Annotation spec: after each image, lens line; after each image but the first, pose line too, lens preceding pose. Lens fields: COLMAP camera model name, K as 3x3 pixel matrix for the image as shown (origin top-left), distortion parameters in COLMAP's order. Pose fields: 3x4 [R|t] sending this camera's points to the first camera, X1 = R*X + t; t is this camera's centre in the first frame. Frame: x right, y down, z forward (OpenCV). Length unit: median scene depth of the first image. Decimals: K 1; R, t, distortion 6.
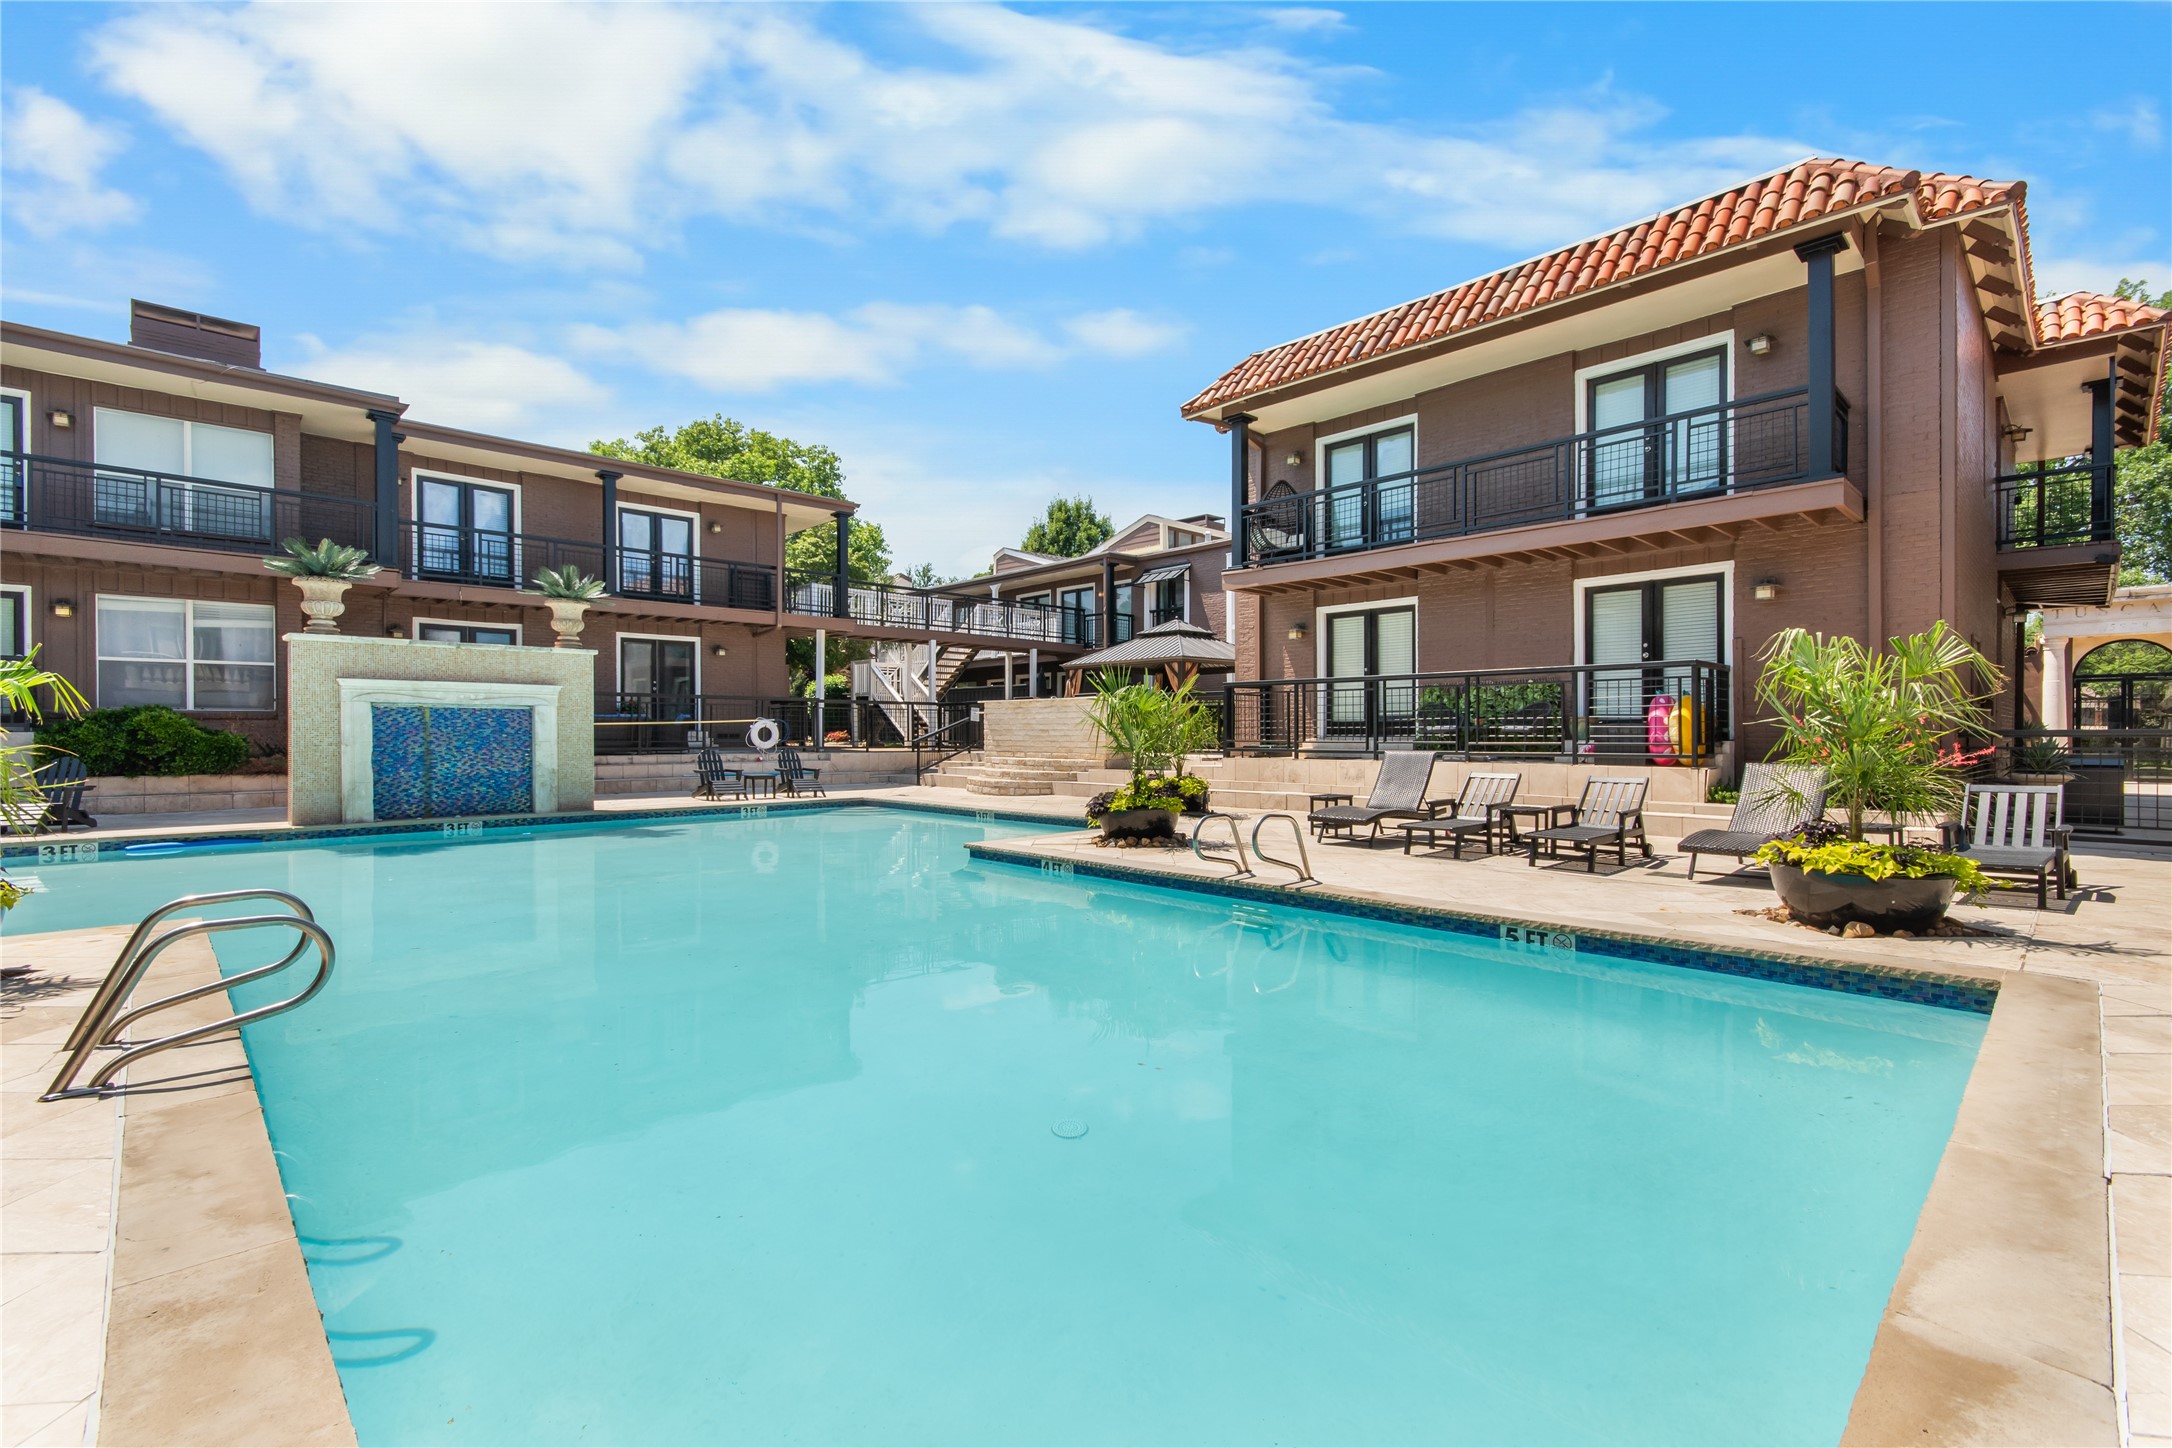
lens RADIAL K [[956.1, 0, 1094.3], [0, 956.1, 722.7], [0, 0, 1]] dist [0.002354, 0.000907]
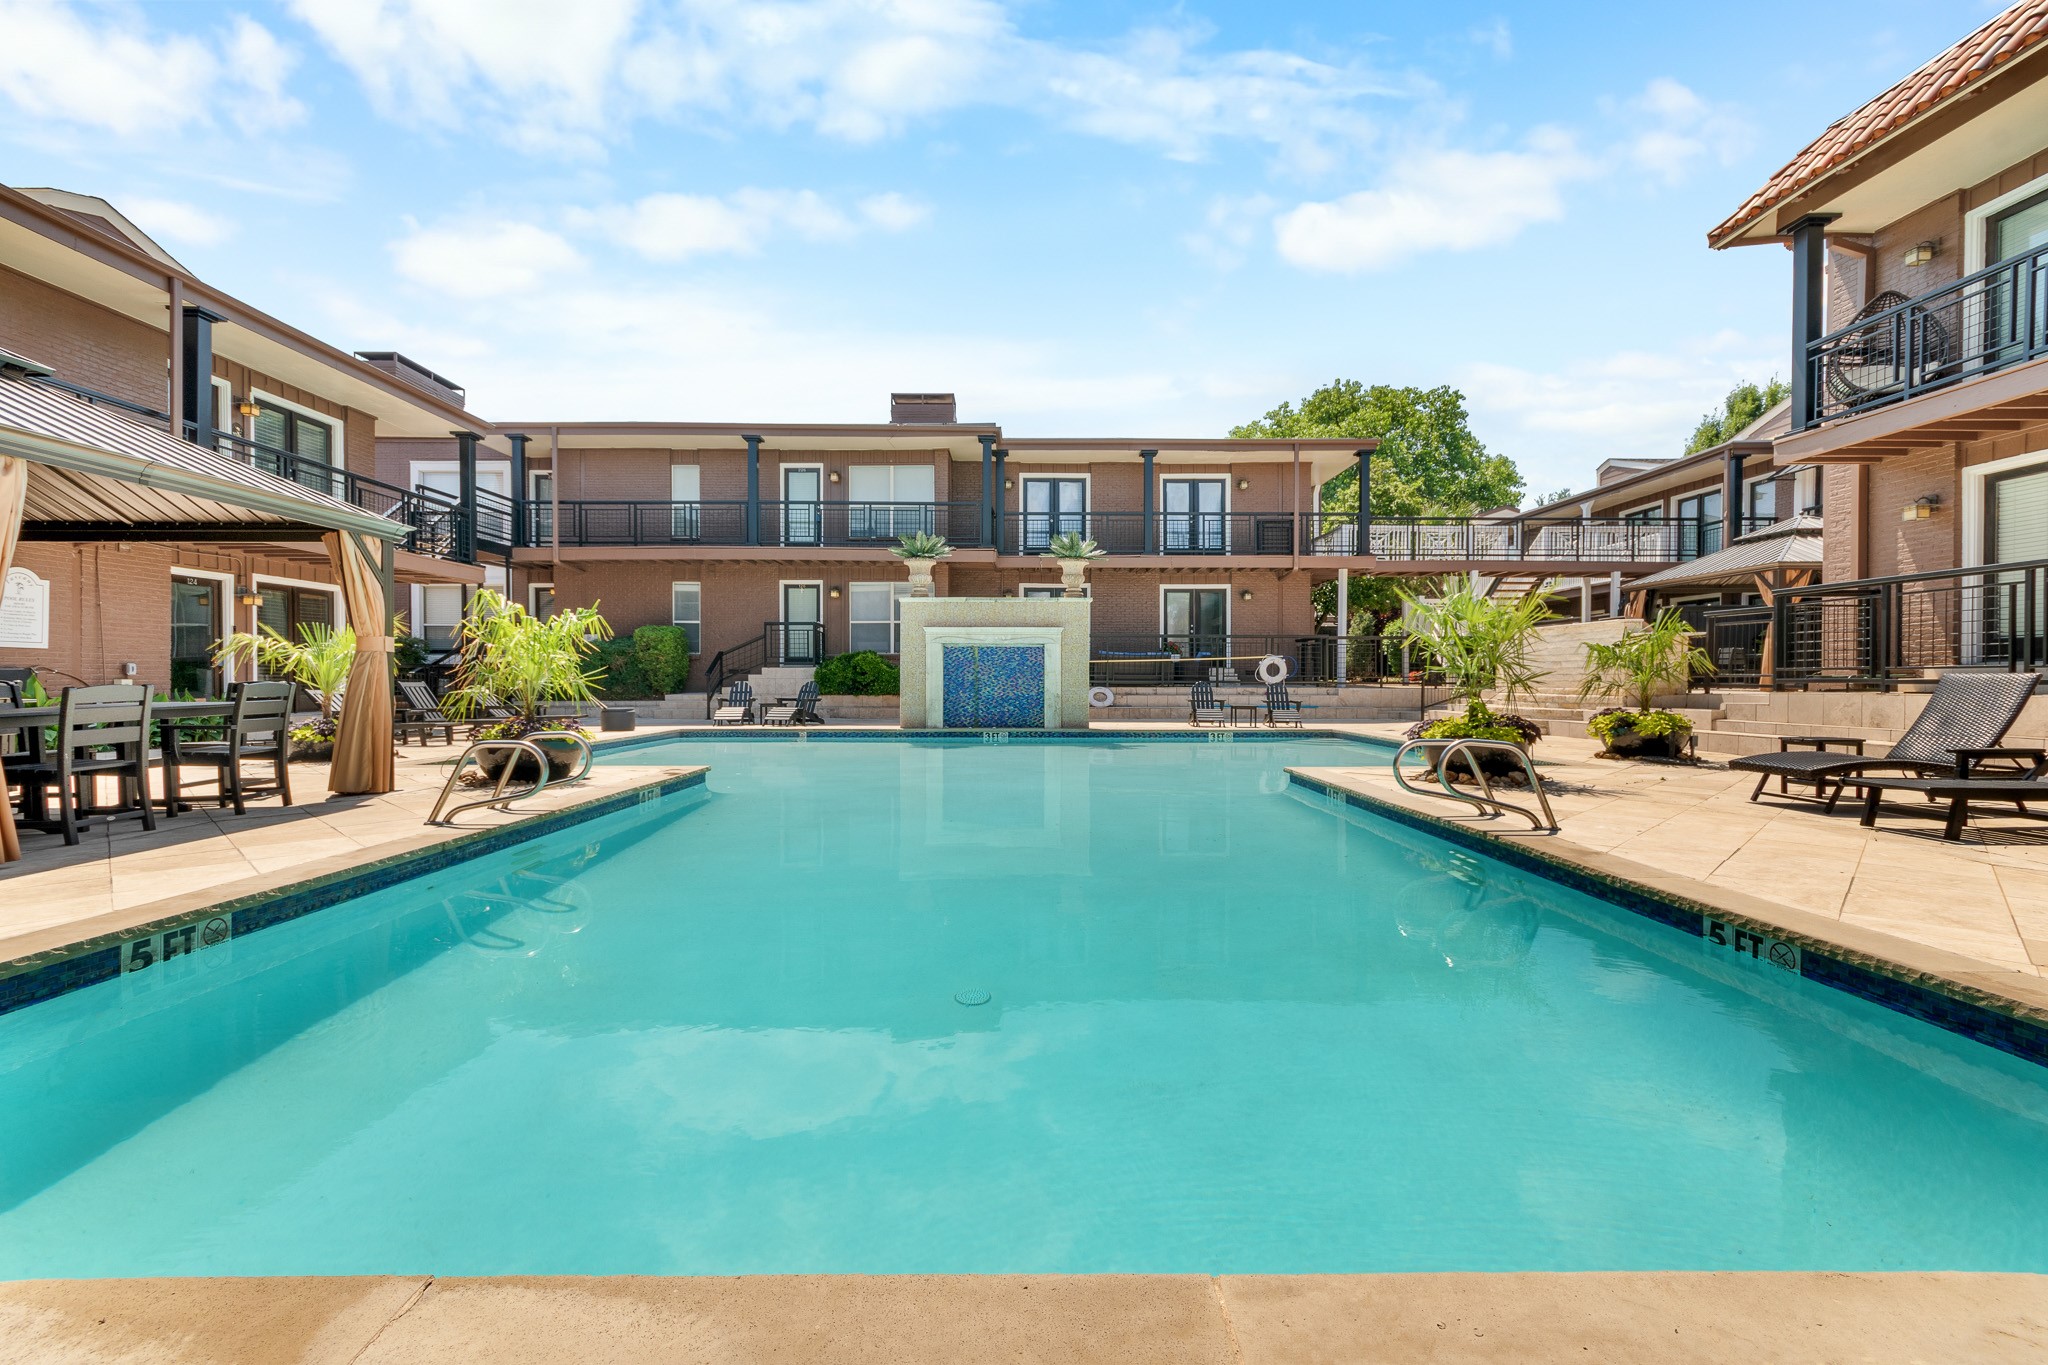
lens RADIAL K [[901.5, 0, 1031.9], [0, 901.5, 681.2], [0, 0, 1]] dist [0.002354, 0.000907]
pose [[0.724993, 0.001802, -0.688754, 0.195583], [0.005953, 0.999943, 0.008883, 0.017835], [0.688731, -0.010541, 0.724941, 0.097392]]
